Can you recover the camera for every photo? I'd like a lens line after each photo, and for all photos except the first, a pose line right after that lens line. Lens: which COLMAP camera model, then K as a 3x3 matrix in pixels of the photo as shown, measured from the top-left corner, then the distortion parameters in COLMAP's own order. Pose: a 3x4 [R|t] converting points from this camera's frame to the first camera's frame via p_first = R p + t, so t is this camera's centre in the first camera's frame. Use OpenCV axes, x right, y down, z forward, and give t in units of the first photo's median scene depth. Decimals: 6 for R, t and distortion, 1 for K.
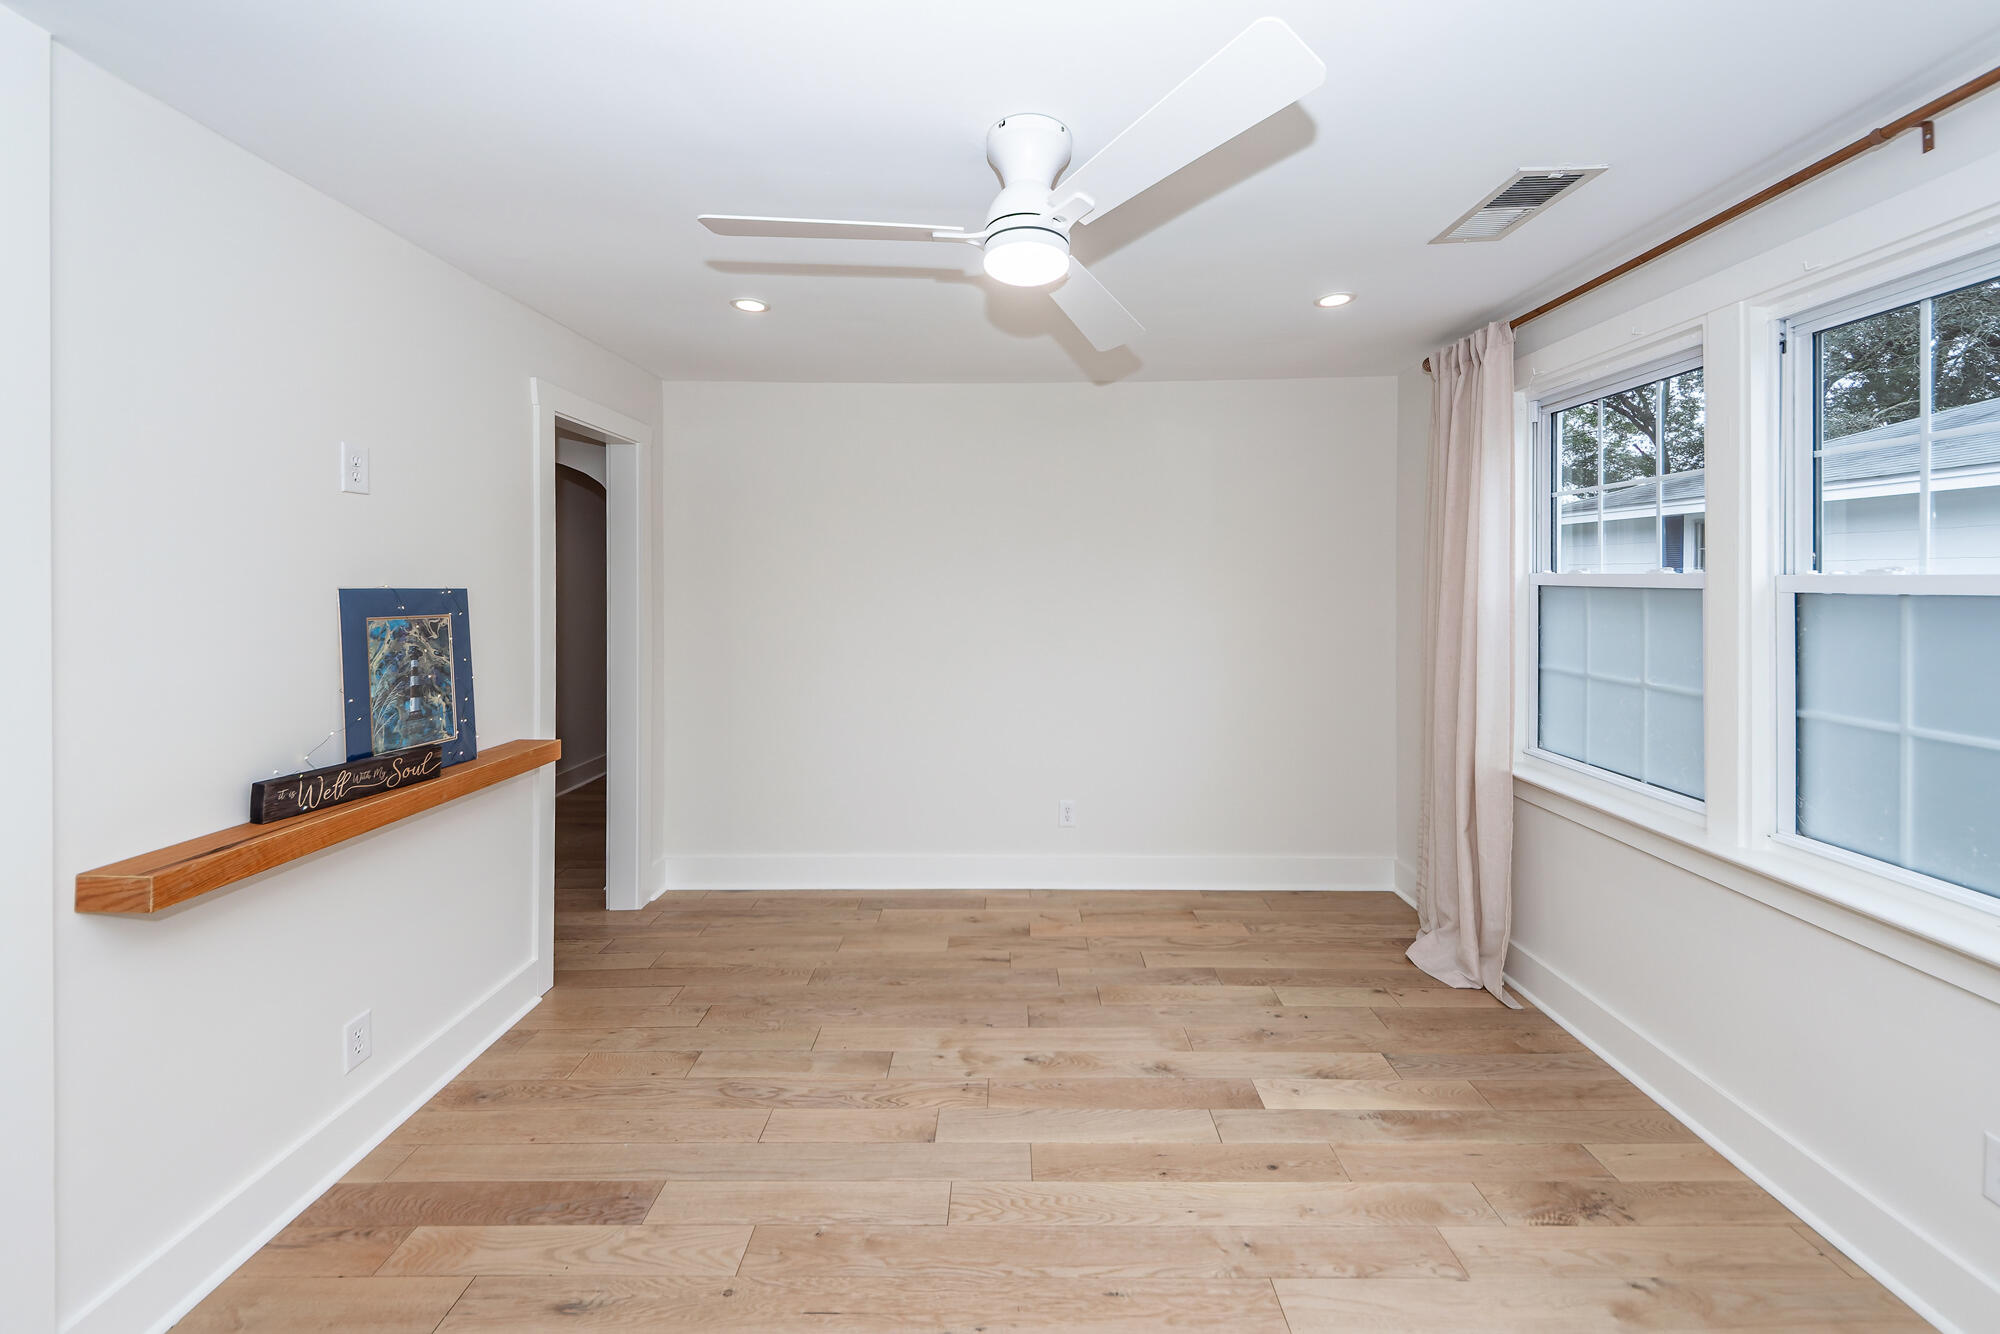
lens RADIAL K [[760.4, 0, 1032.5], [0, 760.4, 583.1], [0, 0, 1]] dist [0.030766, -0.015872]
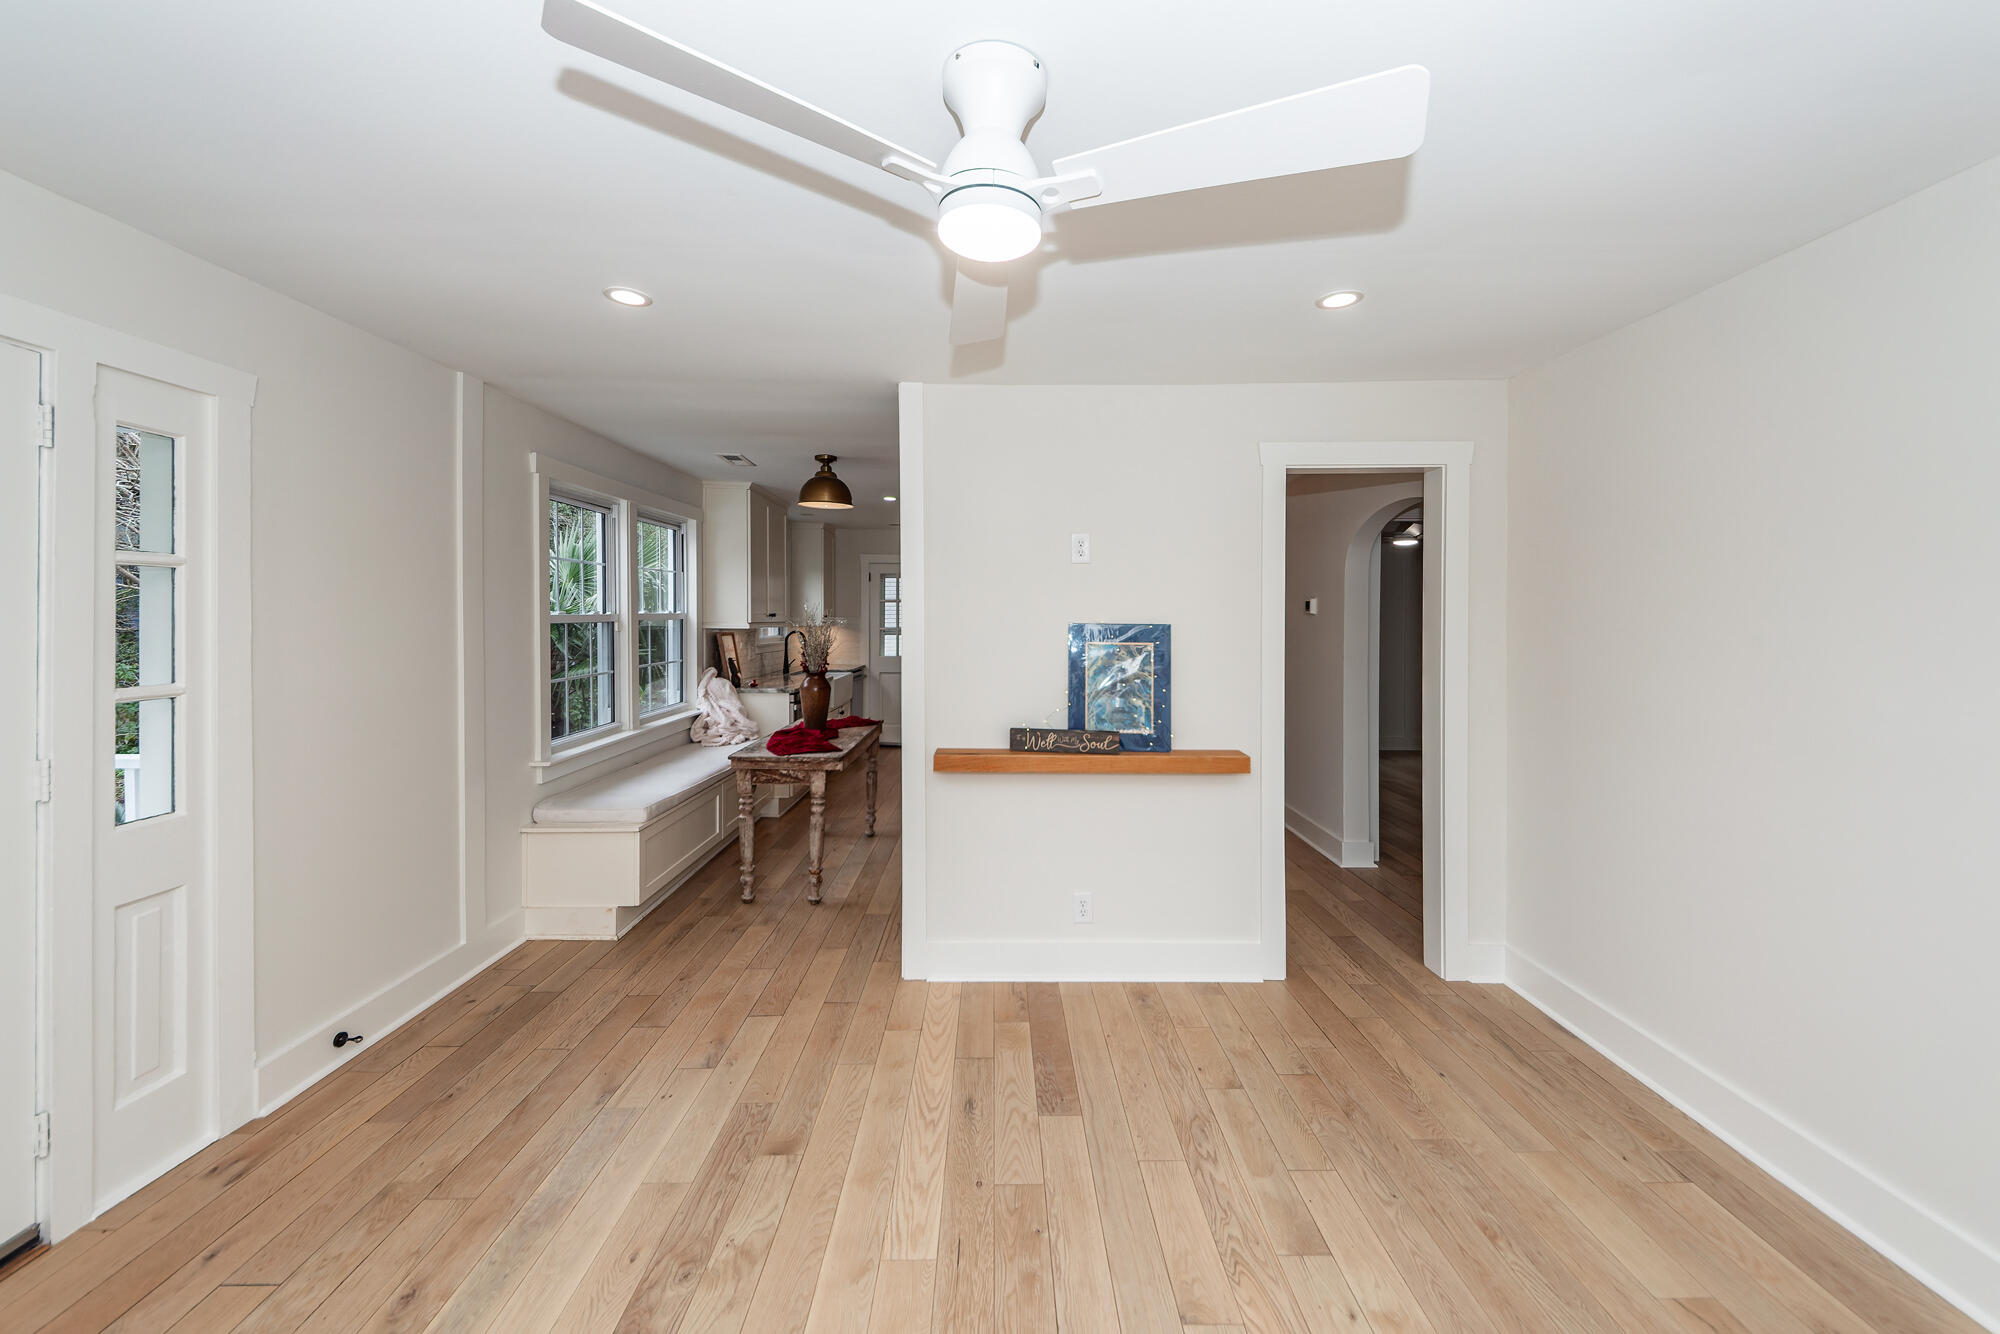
lens RADIAL K [[756.6, 0, 1007.4], [0, 756.6, 620.5], [0, 0, 1]] dist [0.014697, -0.006900]
pose [[-0.012806, 0.002394, -0.999915, 0.613799], [-0.001538, 0.999996, 0.002414, -0.002154], [0.999917, 0.001569, -0.012802, 0.769873]]
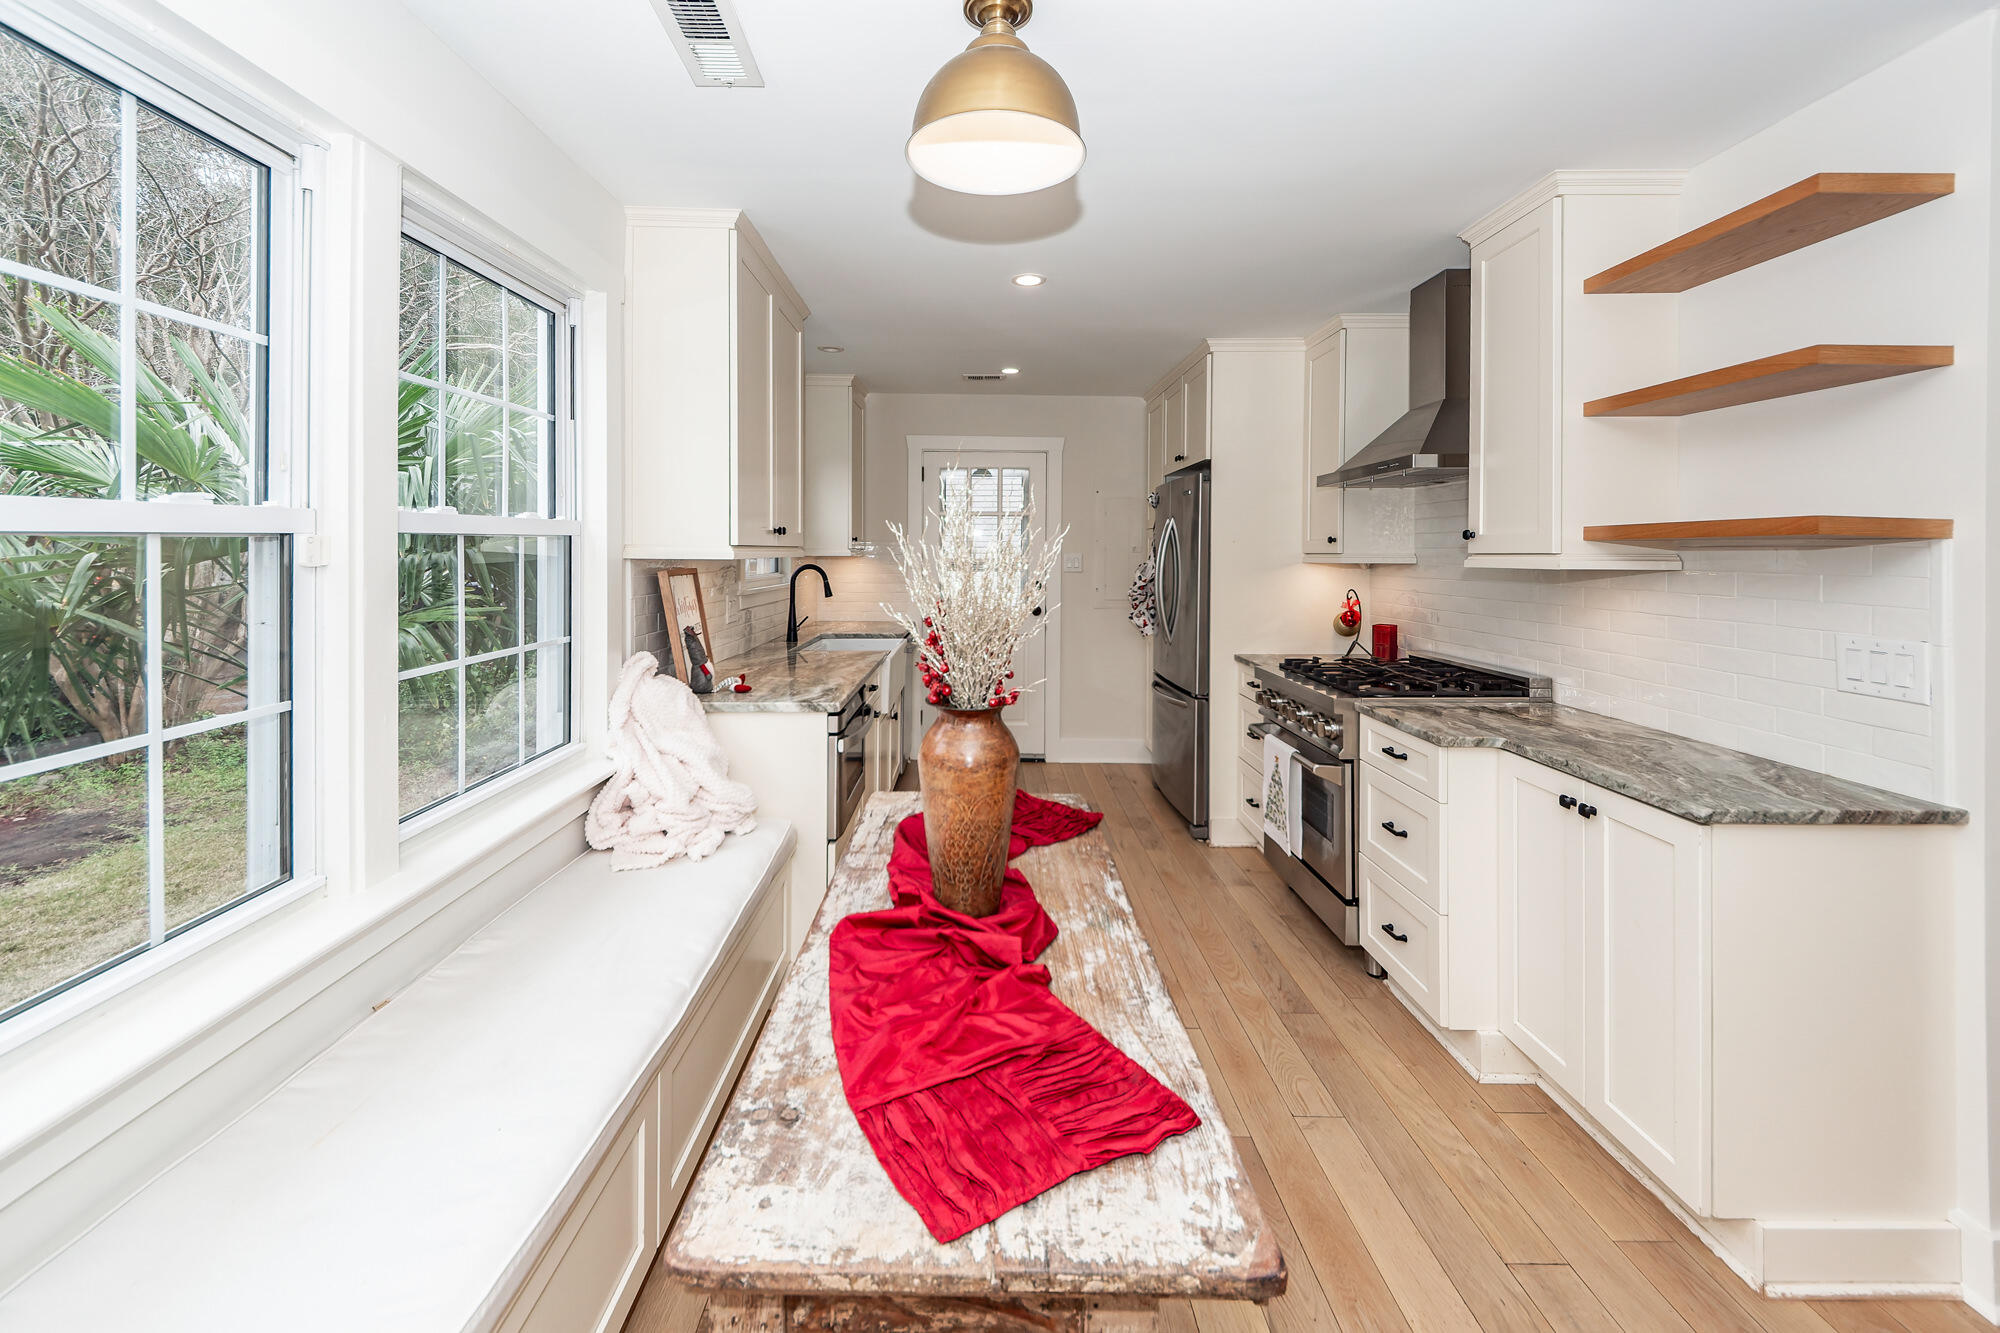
lens RADIAL K [[770.7, 0, 970.8], [0, 770.7, 558.4], [0, 0, 1]] dist [0.007052, 0.000402]
pose [[-0.021662, 0.008357, -0.999730, -0.770059], [-0.000684, 0.999965, 0.008374, 0.020089], [0.999765, 0.000865, -0.021656, 0.255700]]
